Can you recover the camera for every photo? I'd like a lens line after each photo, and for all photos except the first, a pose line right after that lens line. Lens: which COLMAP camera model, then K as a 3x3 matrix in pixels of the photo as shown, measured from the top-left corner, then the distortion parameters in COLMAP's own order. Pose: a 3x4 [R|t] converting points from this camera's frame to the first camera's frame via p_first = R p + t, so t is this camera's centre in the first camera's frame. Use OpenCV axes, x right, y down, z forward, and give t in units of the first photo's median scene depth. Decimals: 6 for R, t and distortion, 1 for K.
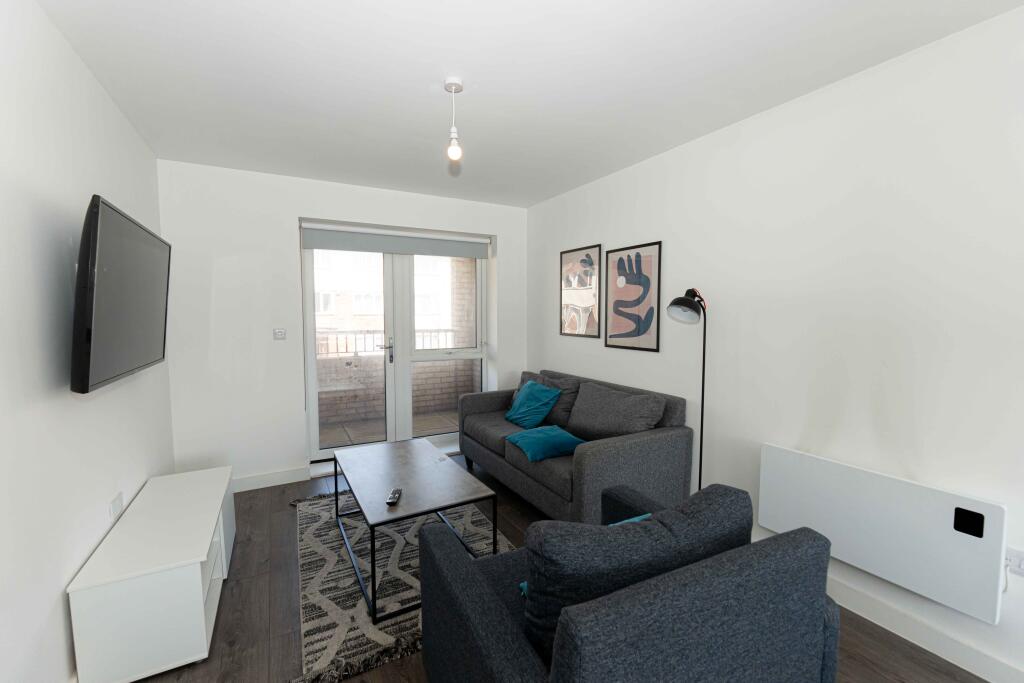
lens RADIAL K [[425.3, 0, 509.4], [0, 425.3, 341.3], [0, 0, 1]] dist [-0.007822, 0.000011]
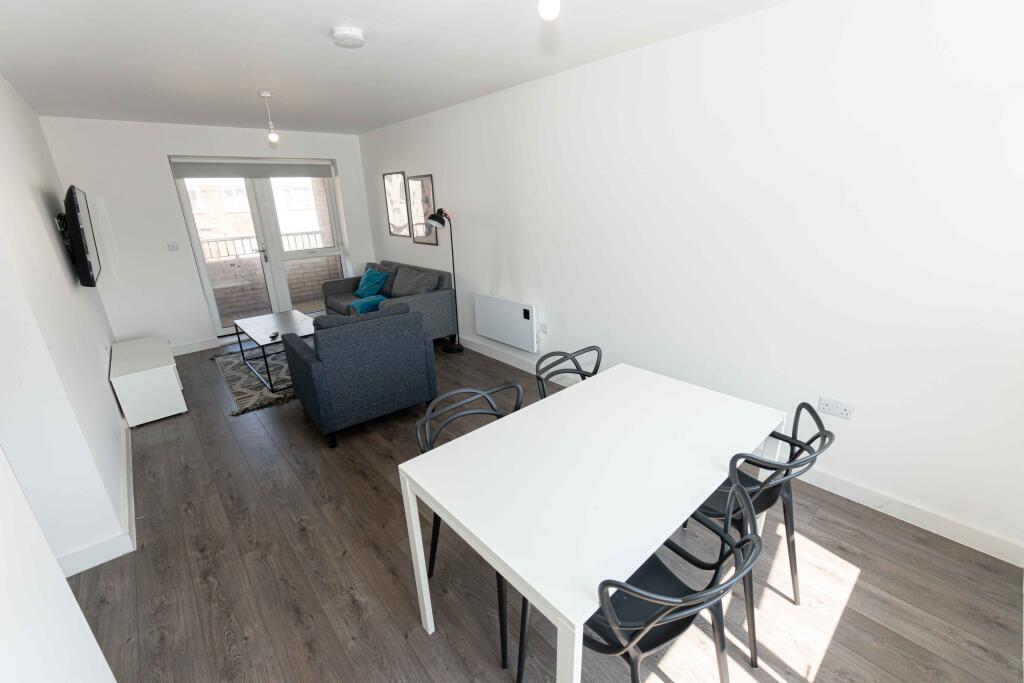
lens RADIAL K [[425.3, 0, 509.4], [0, 425.3, 341.3], [0, 0, 1]] dist [-0.007822, 0.000011]
pose [[0.976240, -0.097592, 0.193472, 0.226946], [0.045065, 0.964758, 0.259252, -0.026239], [-0.211955, -0.244373, 0.946233, -0.599998]]
